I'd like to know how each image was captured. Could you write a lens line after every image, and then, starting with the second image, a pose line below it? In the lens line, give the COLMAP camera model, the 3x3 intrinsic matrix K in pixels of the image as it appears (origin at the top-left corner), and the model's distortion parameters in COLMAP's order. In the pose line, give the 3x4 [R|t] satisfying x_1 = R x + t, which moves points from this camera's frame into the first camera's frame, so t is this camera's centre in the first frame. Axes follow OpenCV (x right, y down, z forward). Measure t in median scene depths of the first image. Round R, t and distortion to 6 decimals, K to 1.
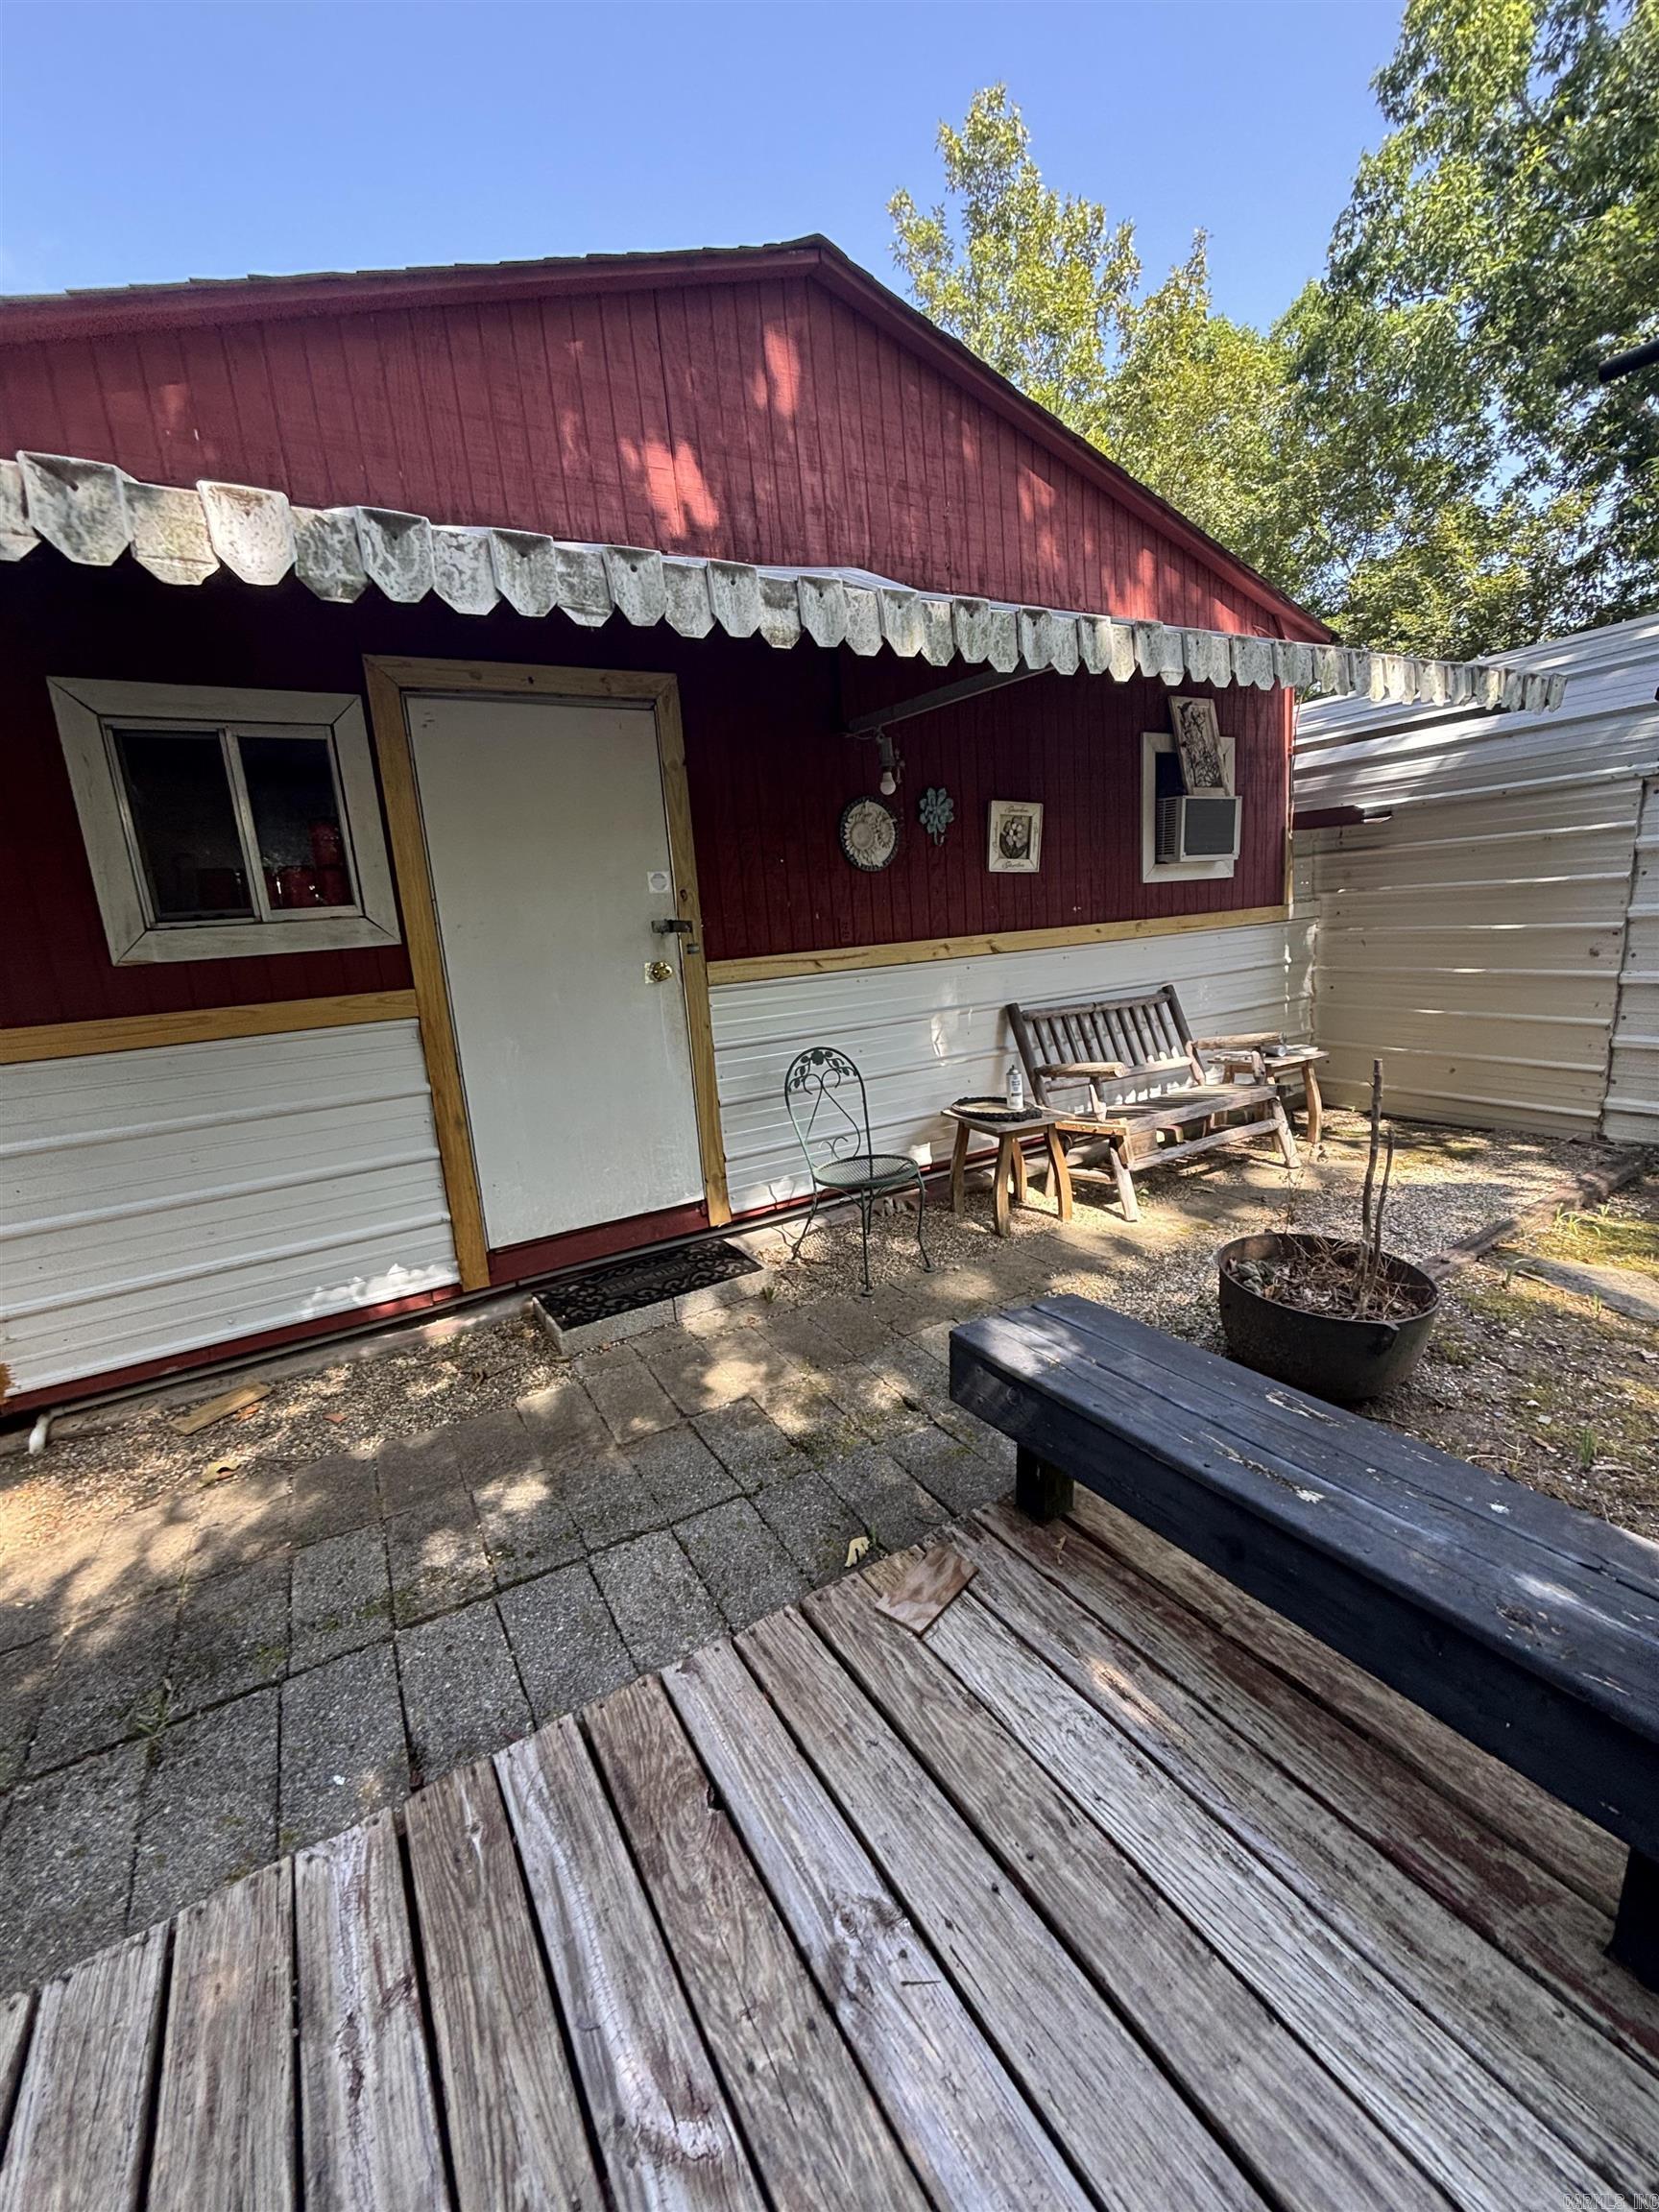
lens RADIAL K [[885.0, 0, 824.7], [0, 885.0, 1104.0], [0, 0, 1]] dist [0.001376, -0.000797]
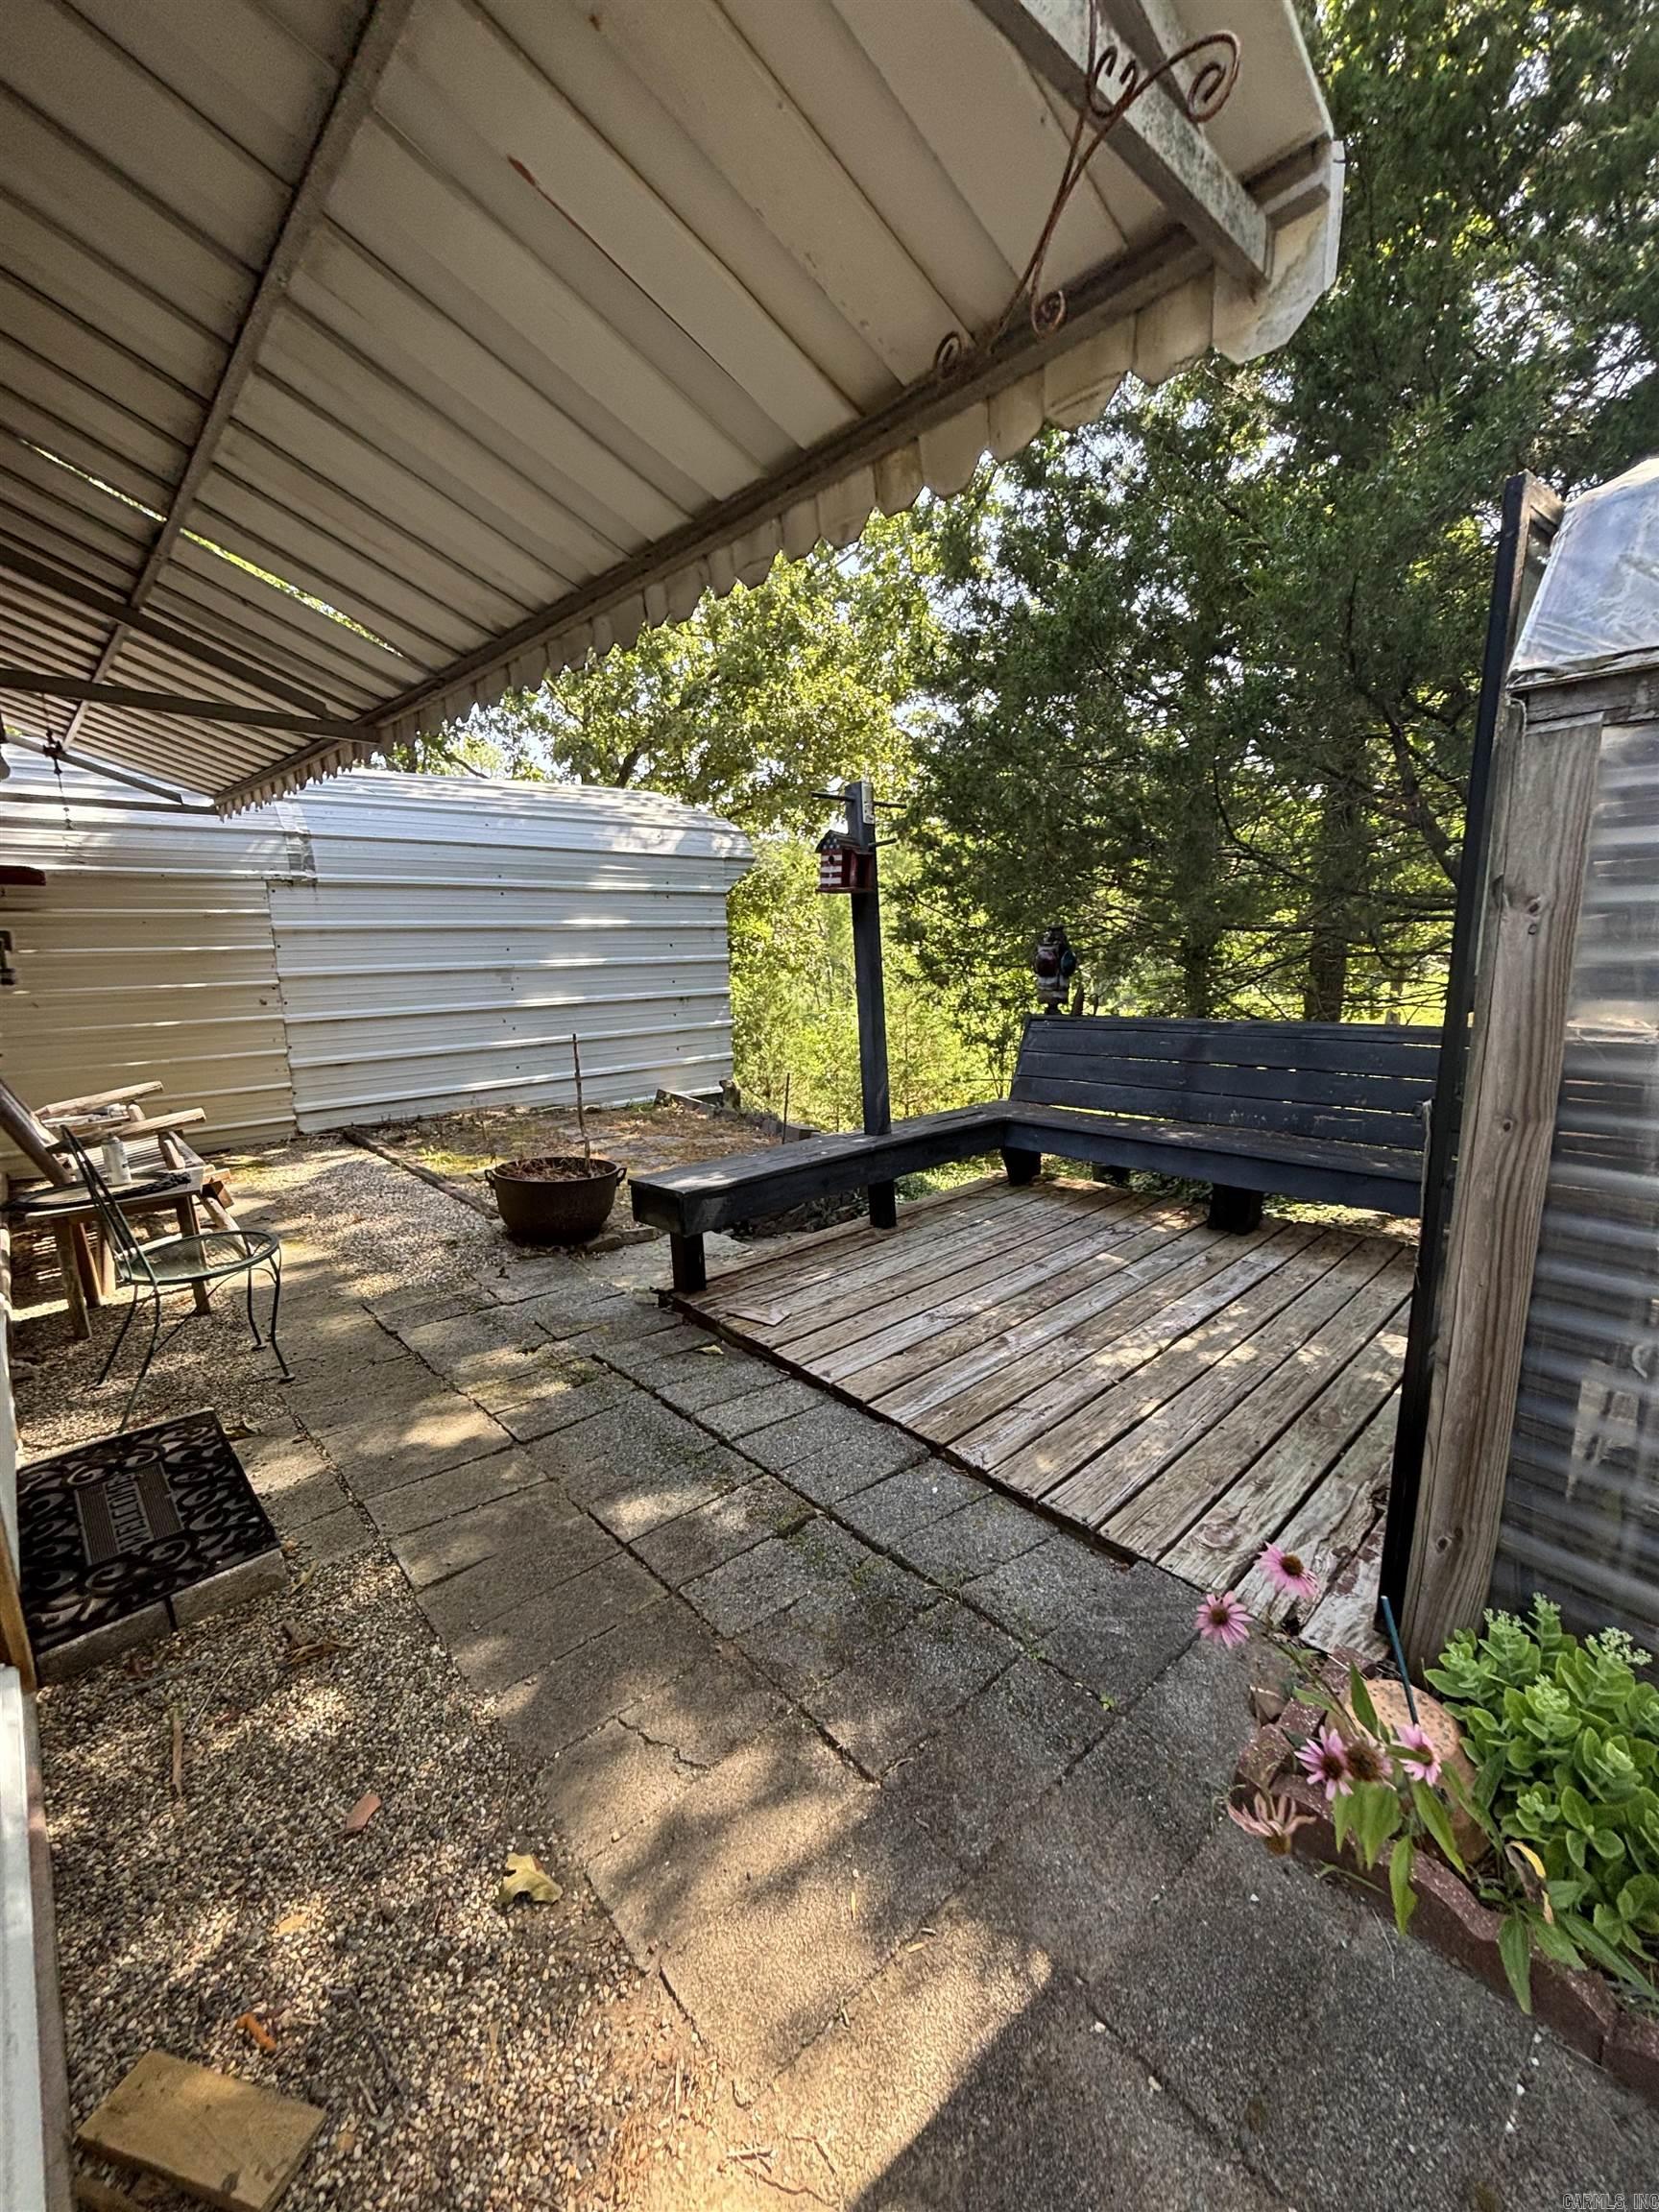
lens RADIAL K [[885.0, 0, 826.5], [0, 885.0, 1101.8], [0, 0, 1]] dist [0.001376, -0.000797]
pose [[-0.201988, -0.119197, 0.972108, -1.056429], [0.229348, 0.959211, 0.165270, -0.080872], [-0.952156, 0.256334, -0.166412, 0.708122]]
